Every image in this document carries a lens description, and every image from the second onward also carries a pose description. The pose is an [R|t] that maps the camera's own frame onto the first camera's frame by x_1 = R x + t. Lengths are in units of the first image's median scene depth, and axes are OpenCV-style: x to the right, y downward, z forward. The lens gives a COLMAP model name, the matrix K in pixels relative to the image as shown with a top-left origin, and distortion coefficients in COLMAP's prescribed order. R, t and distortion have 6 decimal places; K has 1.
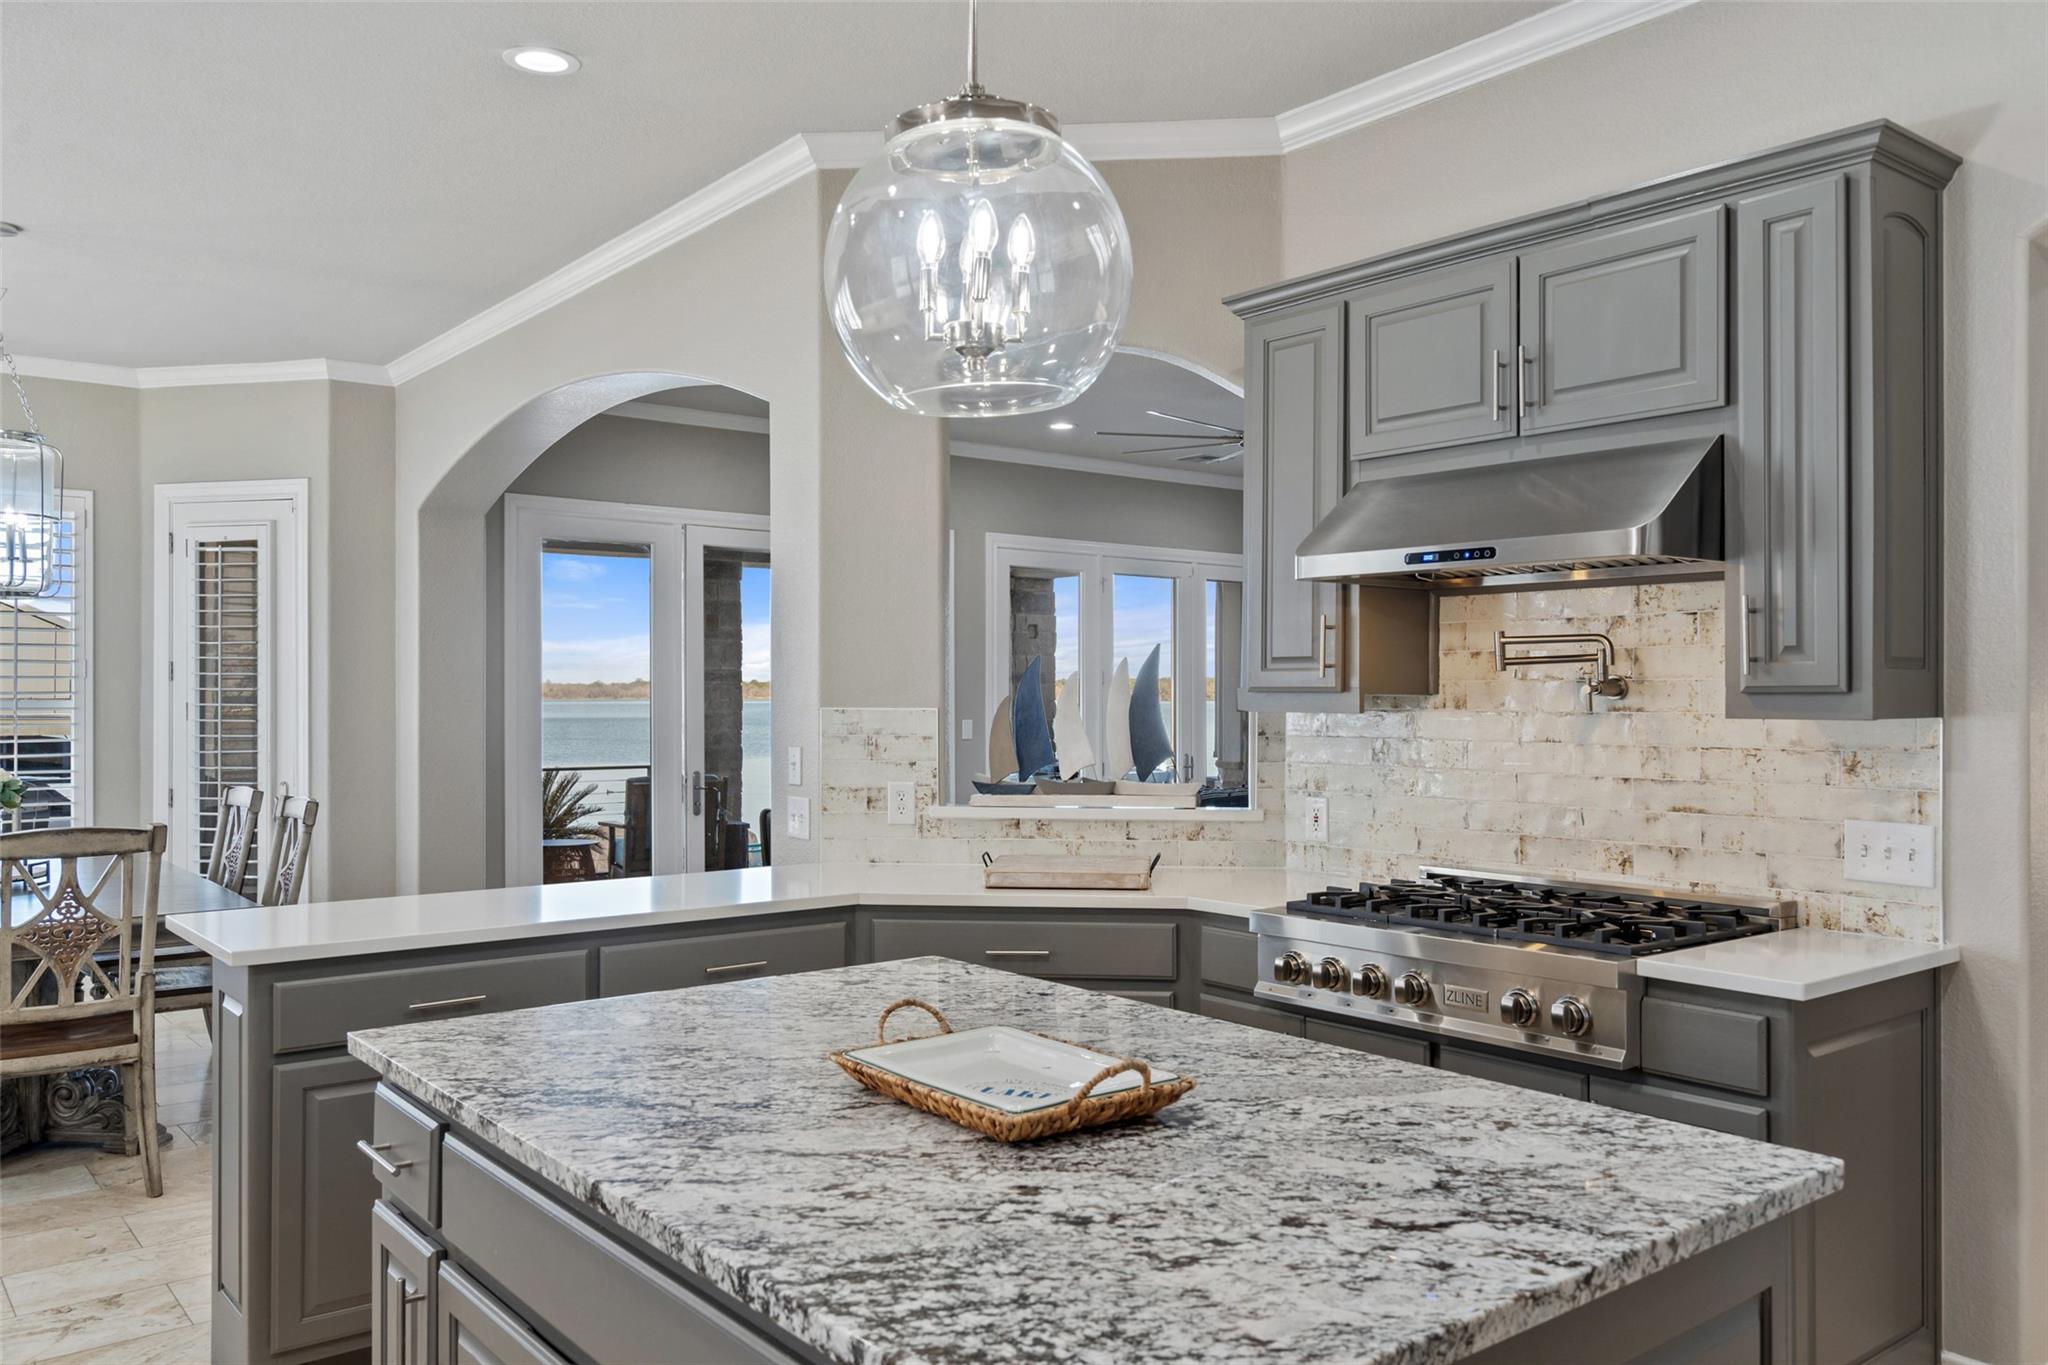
lens RADIAL K [[1558.8, 0, 1021.8], [0, 1558.8, 688.4], [0, 0, 1]] dist [0.020412, -0.013655]
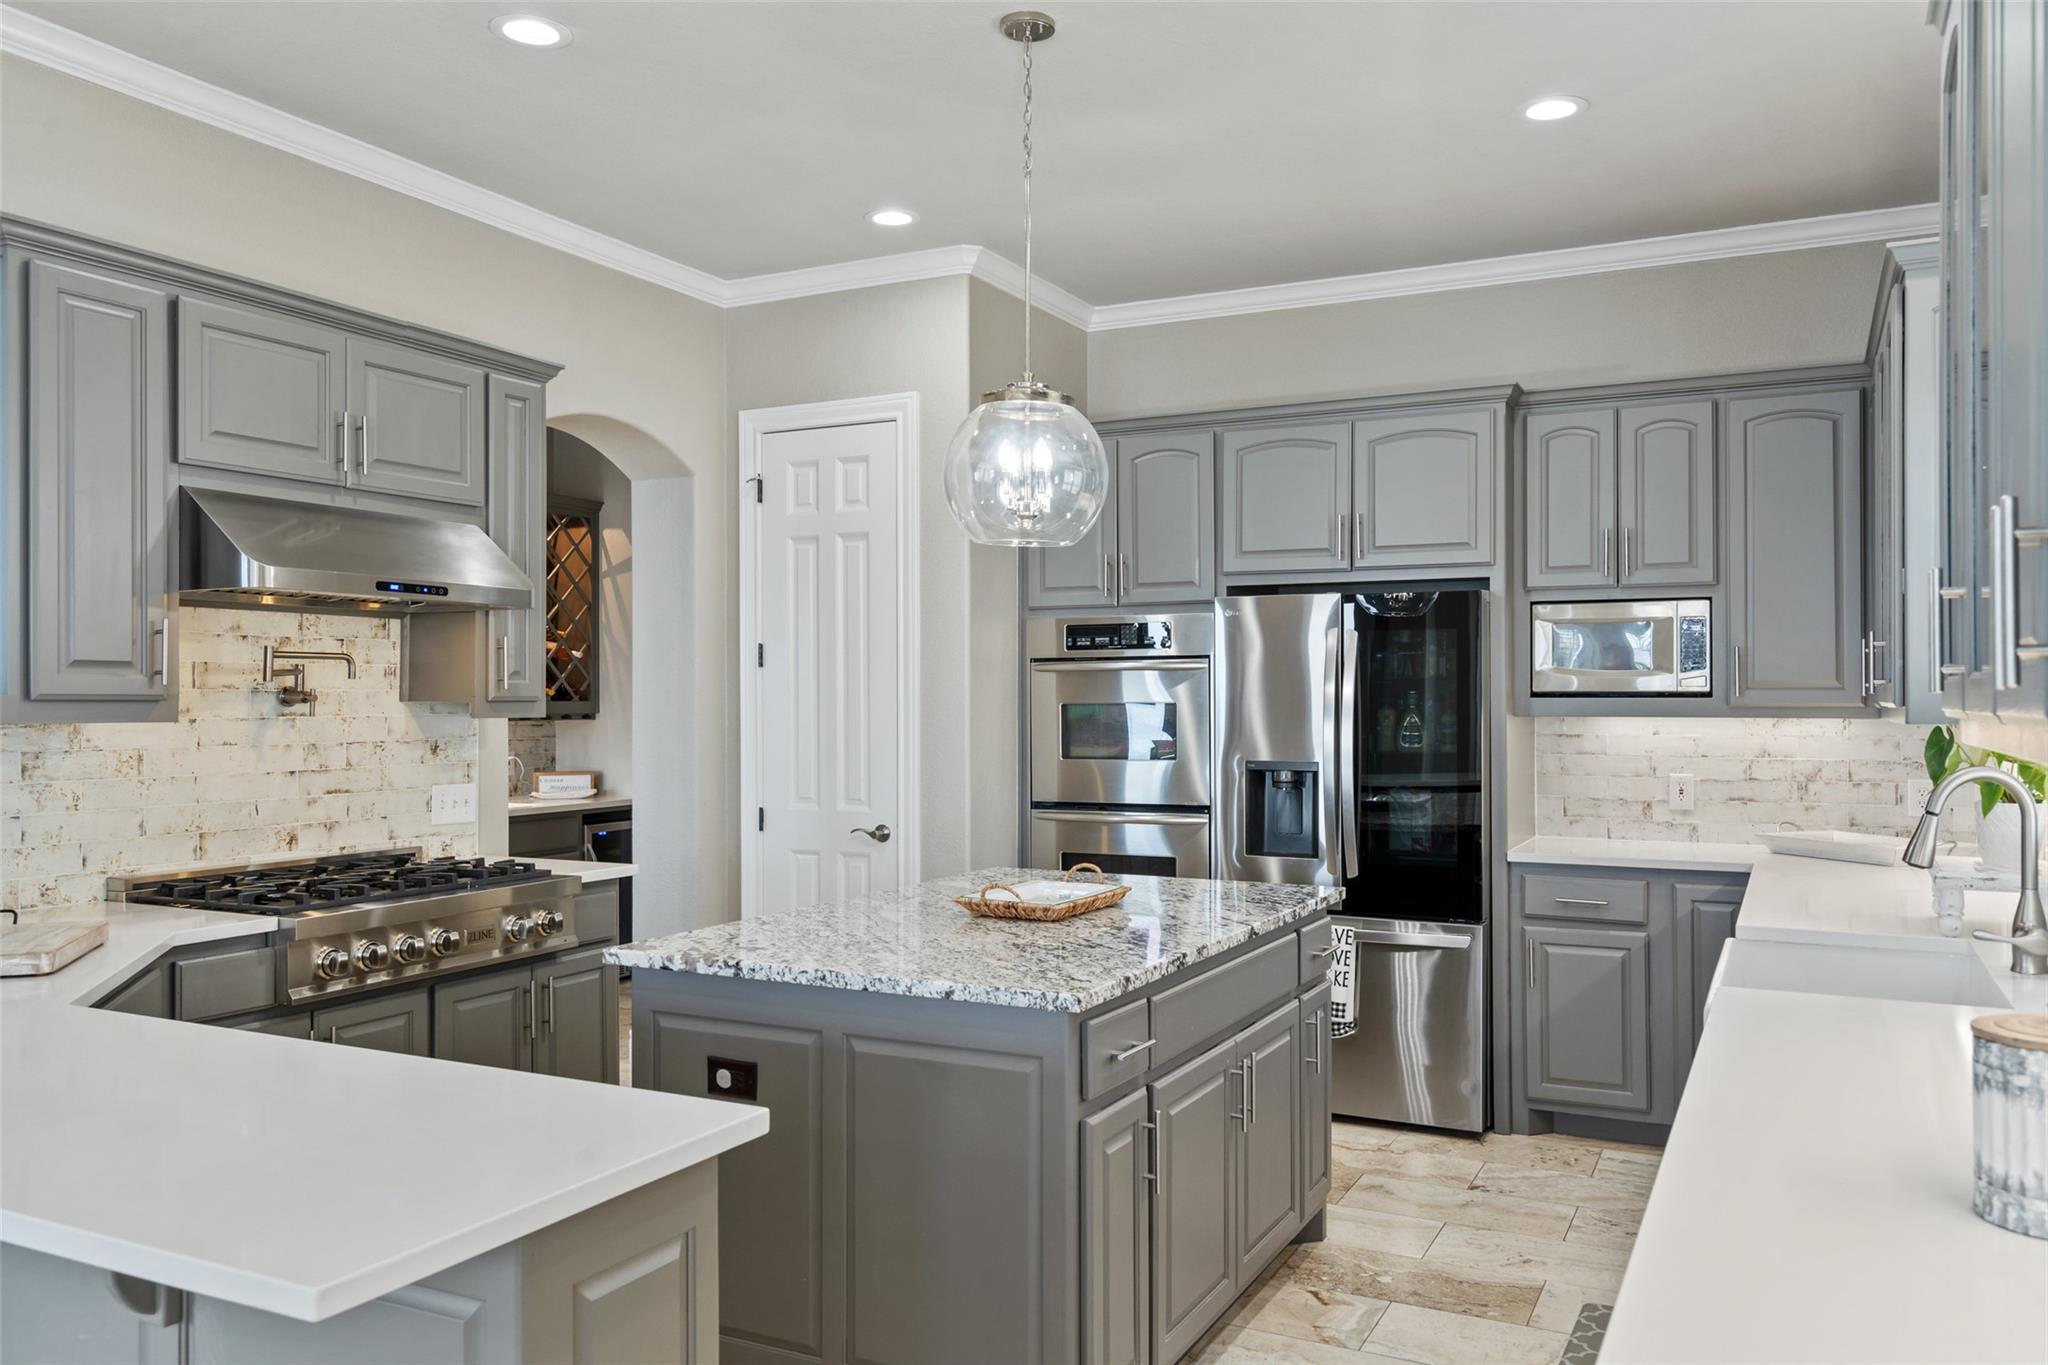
lens RADIAL K [[1558.8, 0, 1021.3], [0, 1558.8, 685.9], [0, 0, 1]] dist [0.020412, -0.013655]
pose [[-0.418028, 0.009551, 0.908384, -1.029175], [-0.000835, 0.999940, -0.010898, 0.004288], [-0.908434, -0.005314, -0.417995, 1.073185]]
